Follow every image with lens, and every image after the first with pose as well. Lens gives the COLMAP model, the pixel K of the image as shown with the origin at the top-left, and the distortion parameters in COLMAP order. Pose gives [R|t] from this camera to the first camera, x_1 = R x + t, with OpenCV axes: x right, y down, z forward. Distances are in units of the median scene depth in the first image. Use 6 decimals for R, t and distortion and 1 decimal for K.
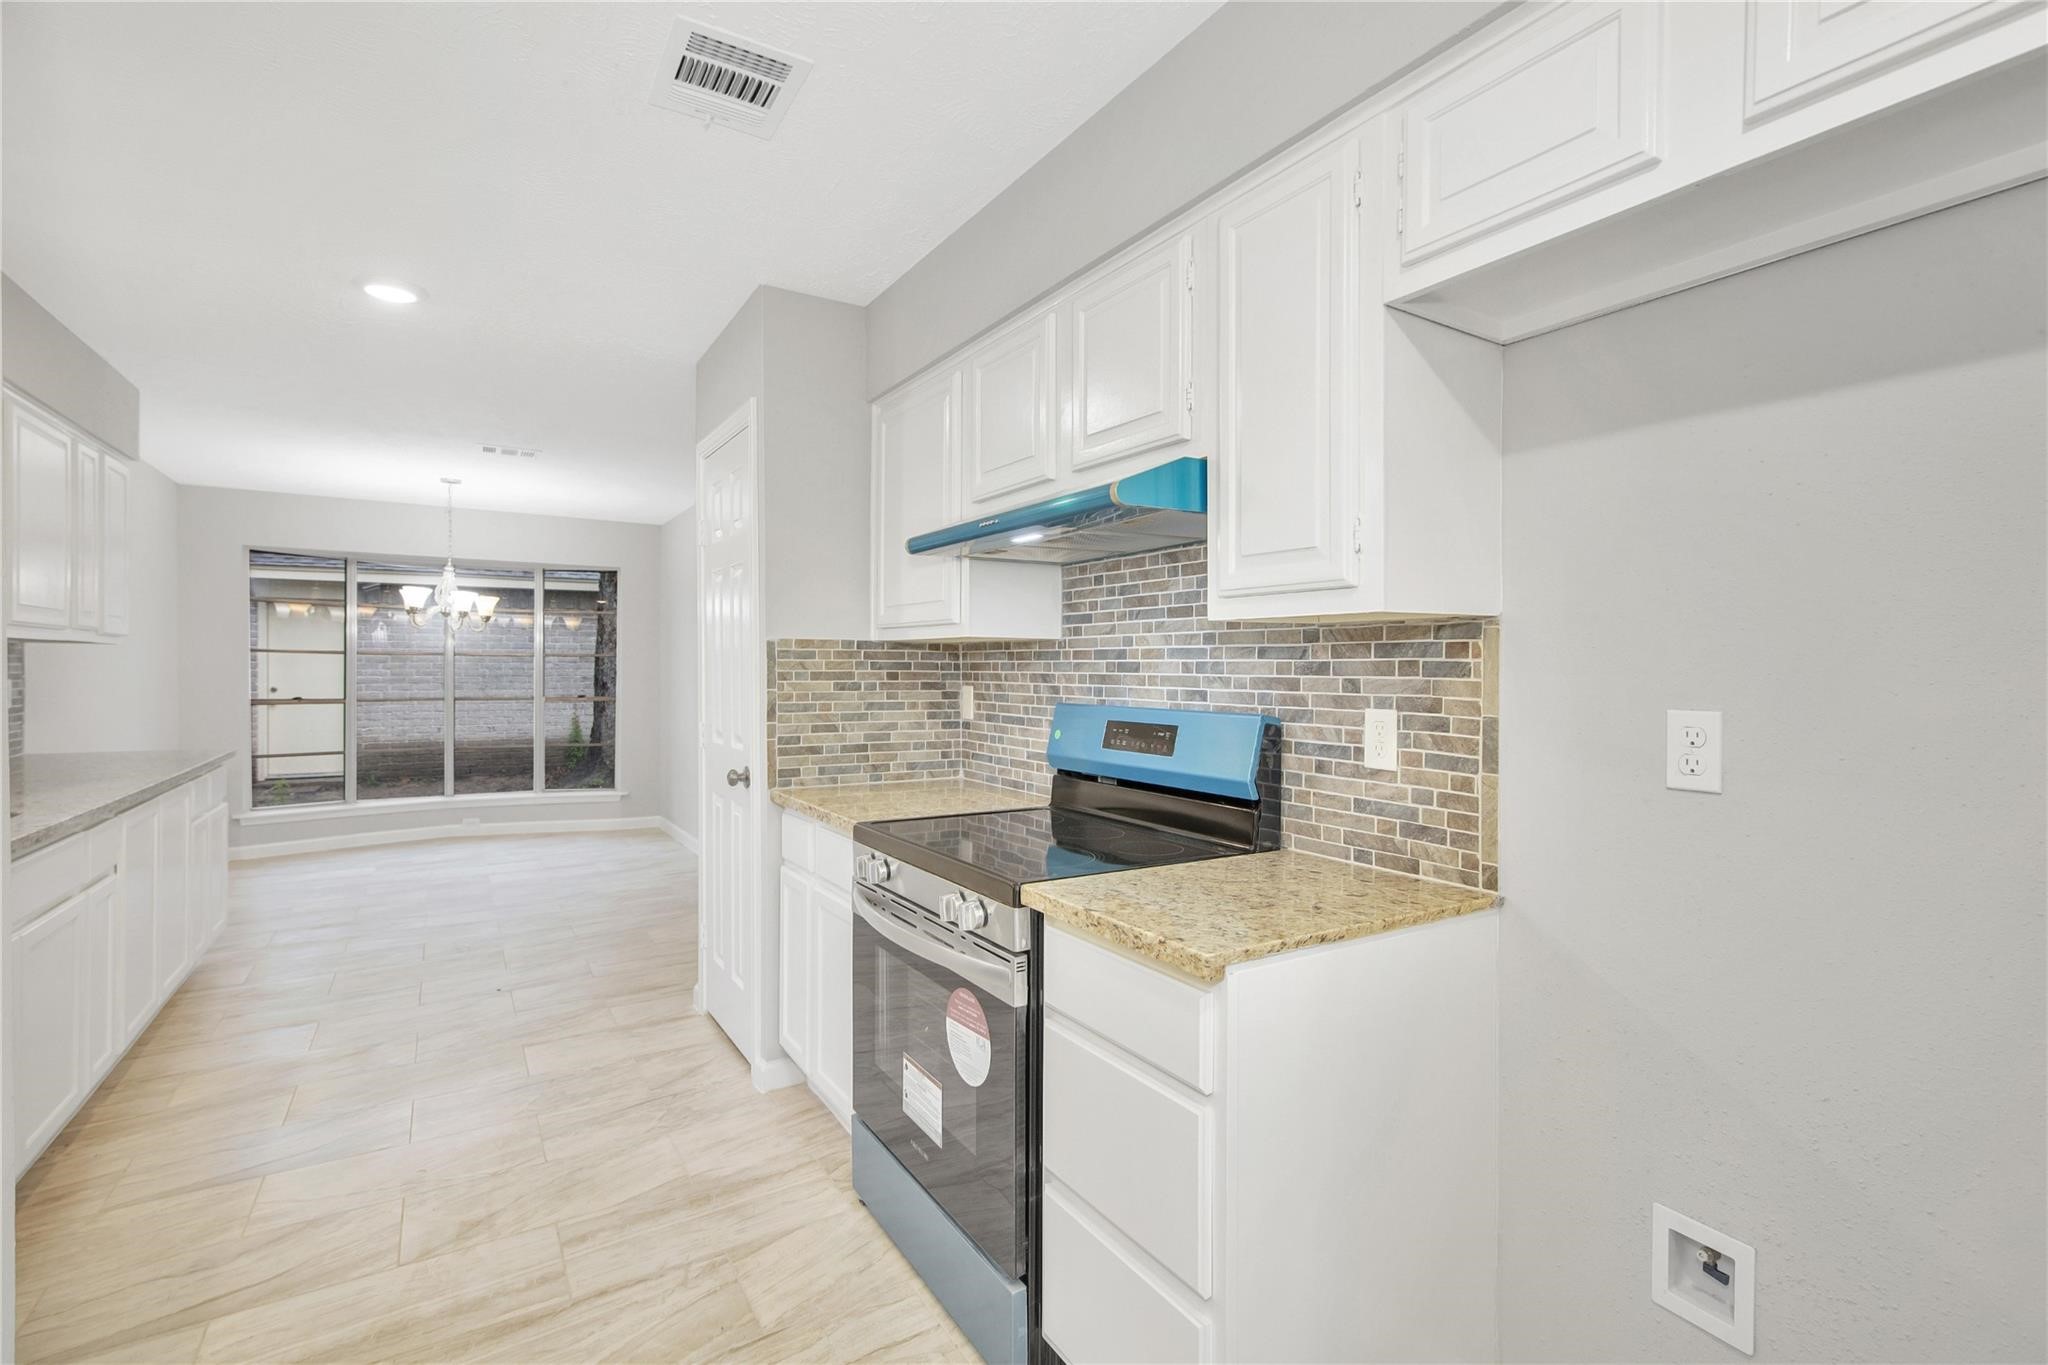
lens RADIAL K [[941.6, 0, 1027.0], [0, 941.6, 681.2], [0, 0, 1]] dist [0.005590, 0.000328]
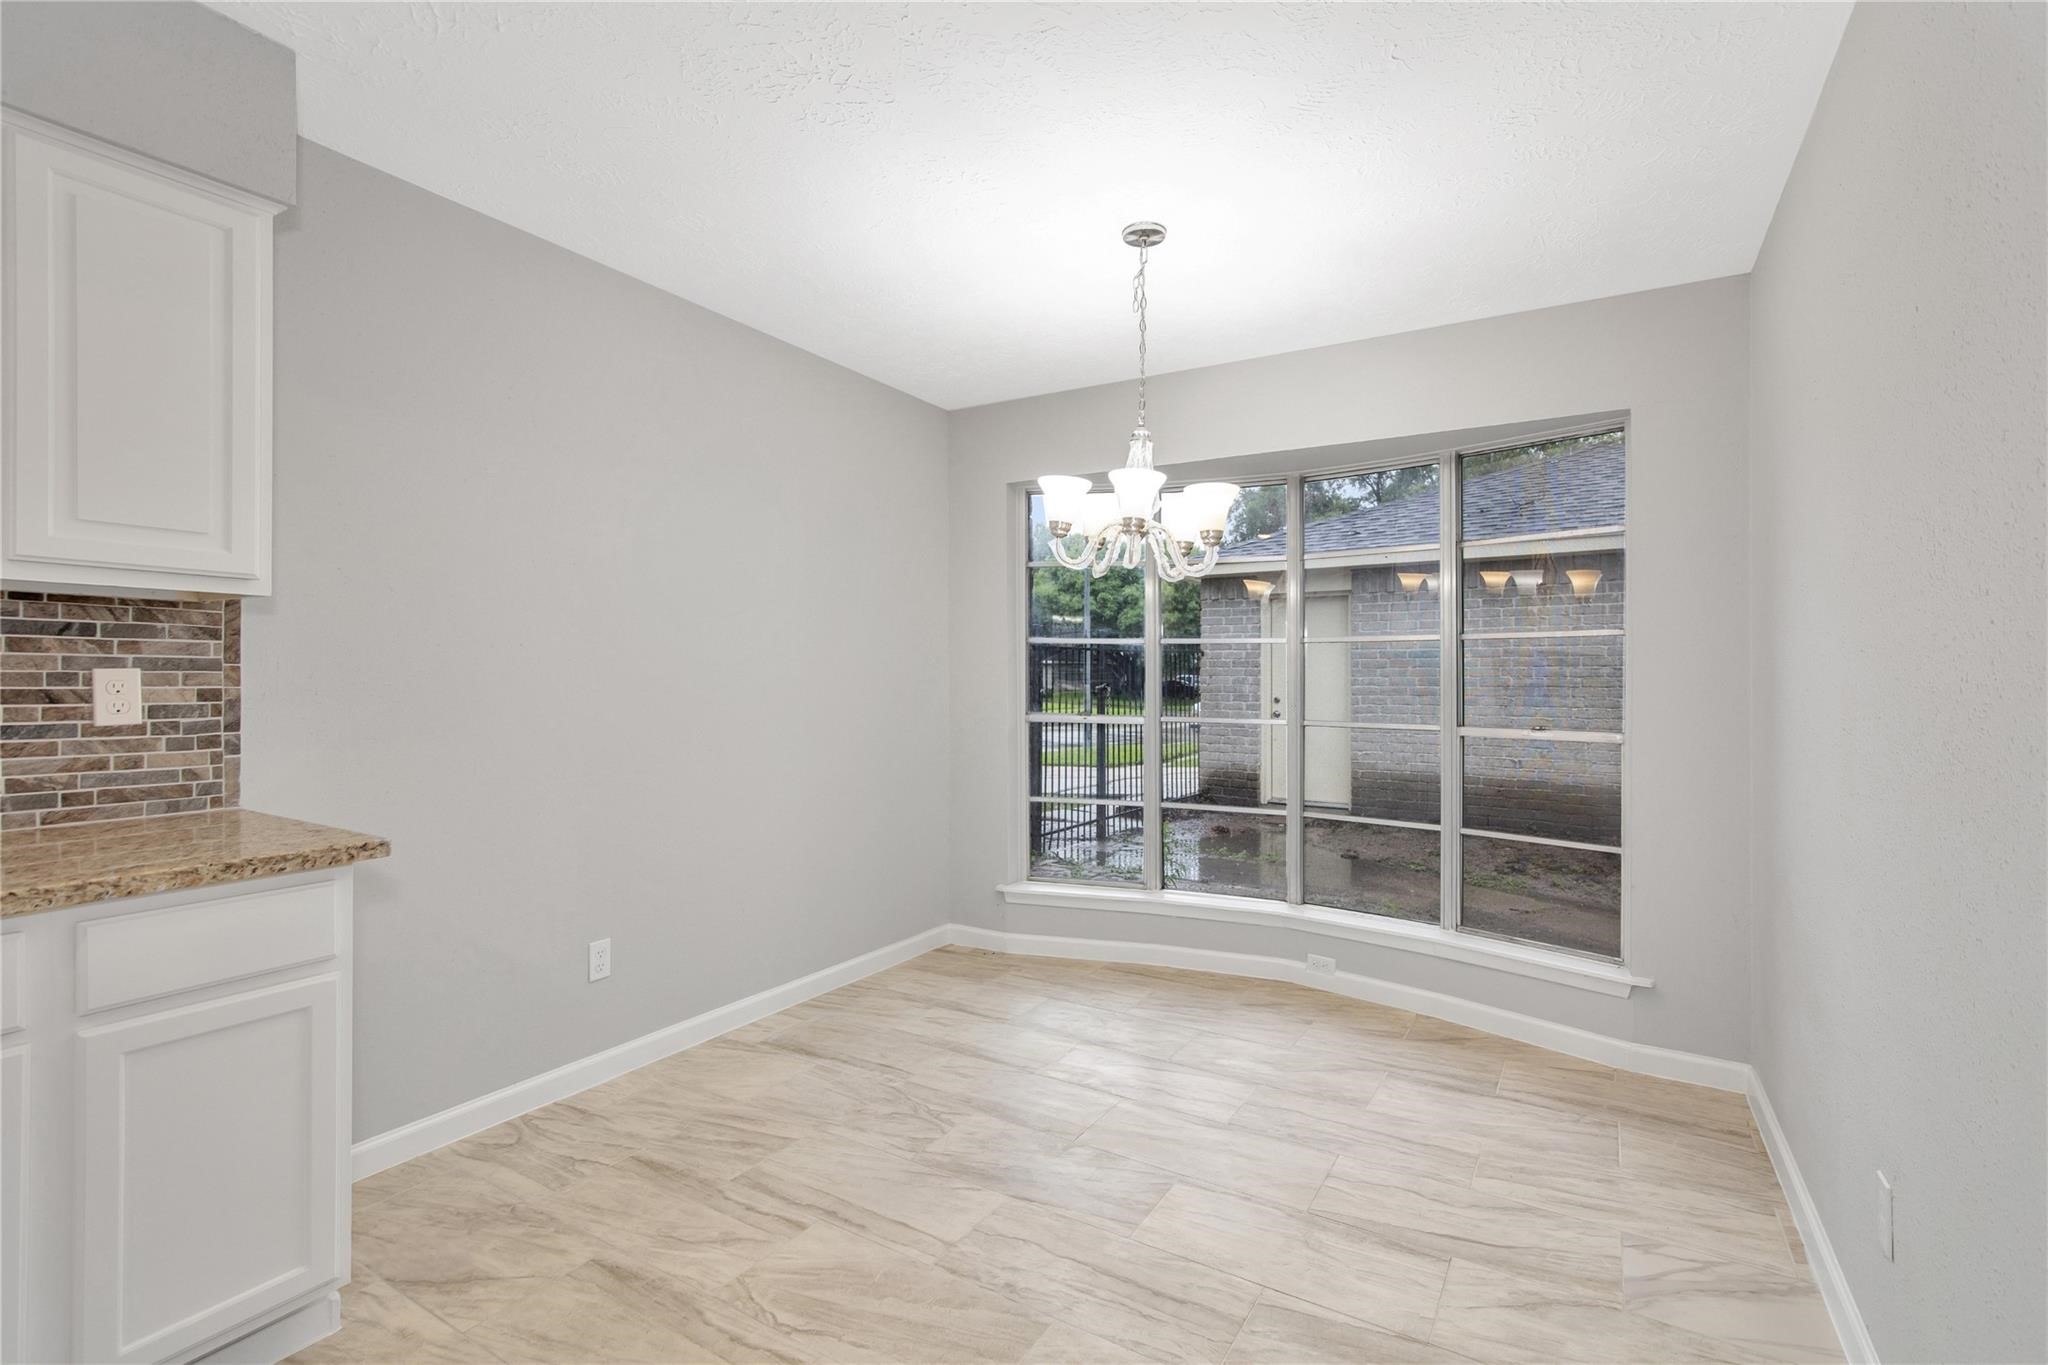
lens RADIAL K [[941.6, 0, 1022.3], [0, 941.6, 675.5], [0, 0, 1]] dist [0.005590, 0.000328]
pose [[0.457649, 0.000237, -0.889133, -0.190381], [-0.018484, 0.999786, -0.009248, -0.001947], [0.888941, 0.020667, 0.457556, 0.572496]]
